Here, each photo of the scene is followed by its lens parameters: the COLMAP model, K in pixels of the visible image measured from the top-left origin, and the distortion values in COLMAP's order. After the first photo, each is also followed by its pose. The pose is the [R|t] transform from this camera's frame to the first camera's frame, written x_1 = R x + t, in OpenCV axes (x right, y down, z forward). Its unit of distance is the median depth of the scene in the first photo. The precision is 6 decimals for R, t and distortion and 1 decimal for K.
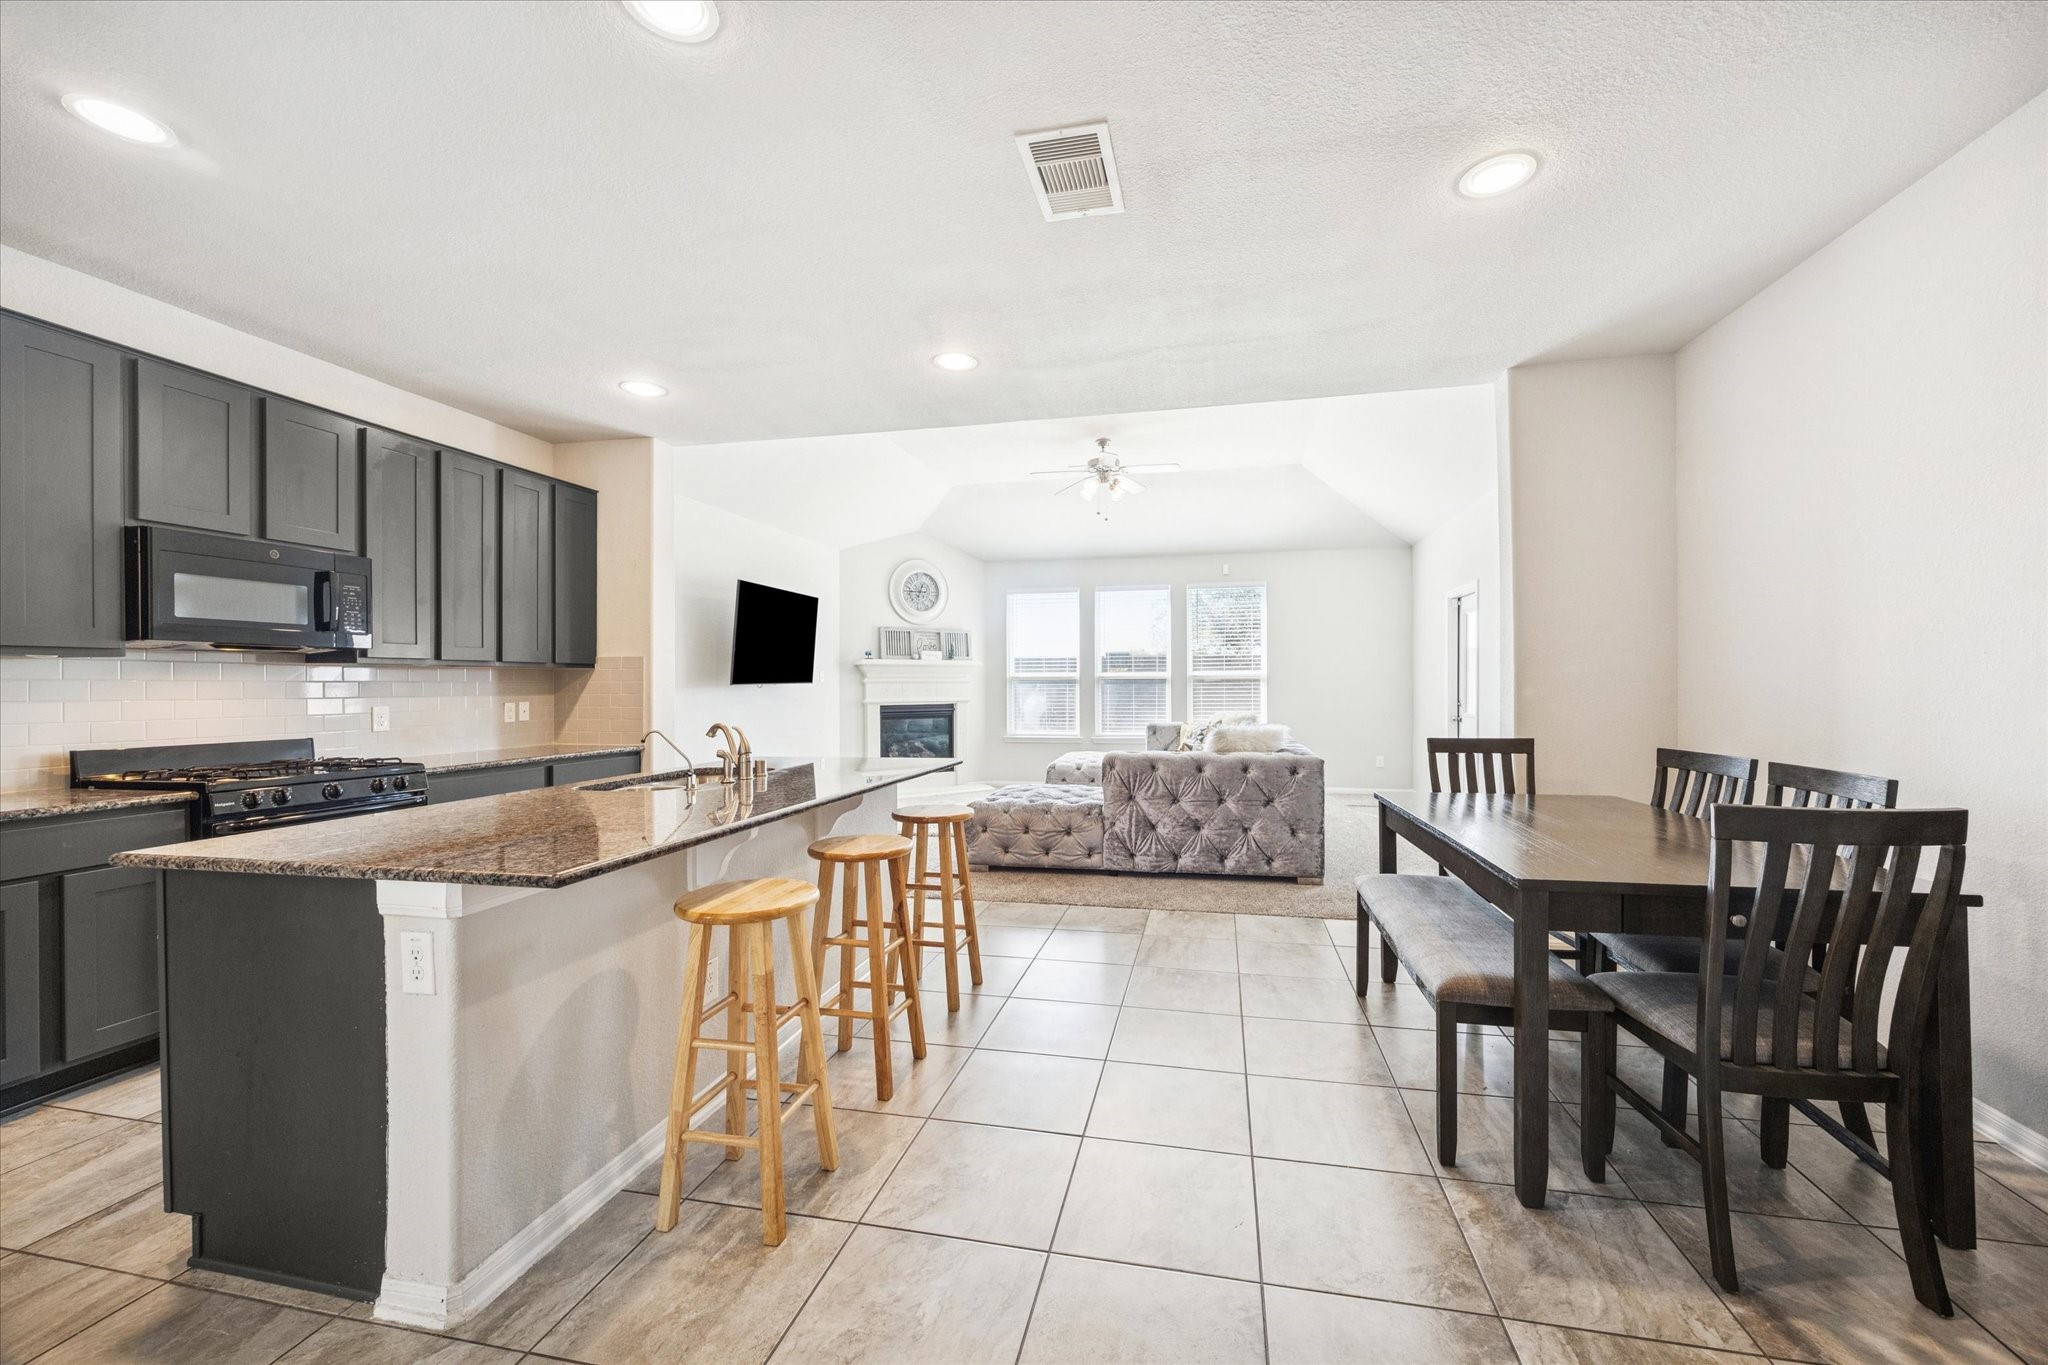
lens RADIAL K [[796.4, 0, 1048.5], [0, 796.4, 687.2], [0, 0, 1]] dist [-0.001857, -0.000031]
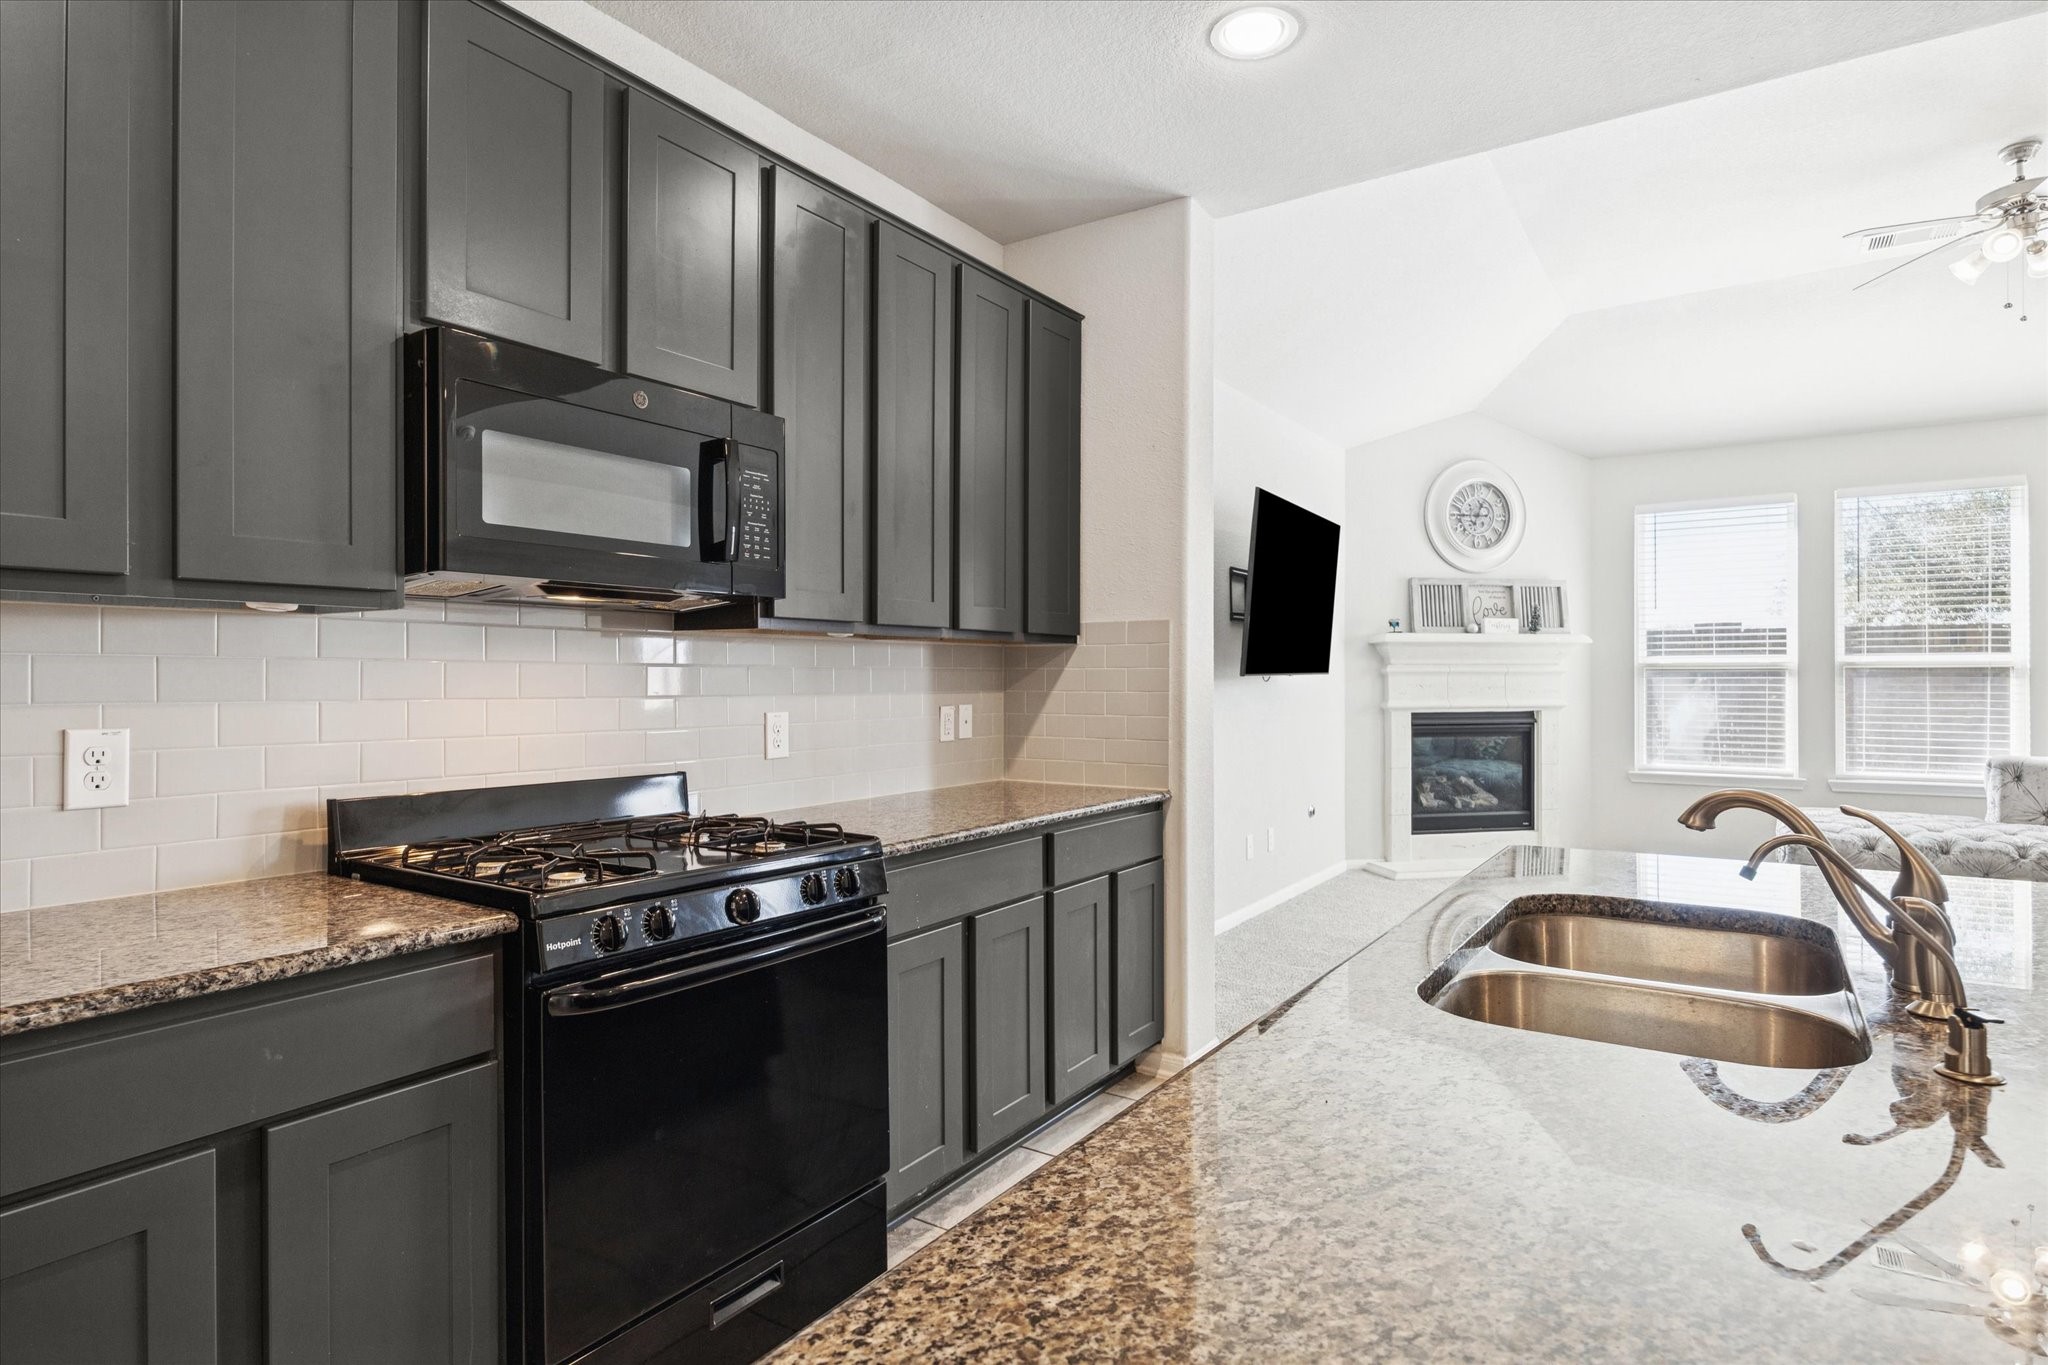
lens RADIAL K [[1071.7, 0, 1033.5], [0, 1071.7, 683.1], [0, 0, 1]] dist [-0.004788, 0.000090]
pose [[0.929376, 0.006175, -0.369082, -0.344735], [-0.005526, 0.999981, 0.002815, 0.001252], [0.369092, -0.000577, 0.929393, 0.325895]]
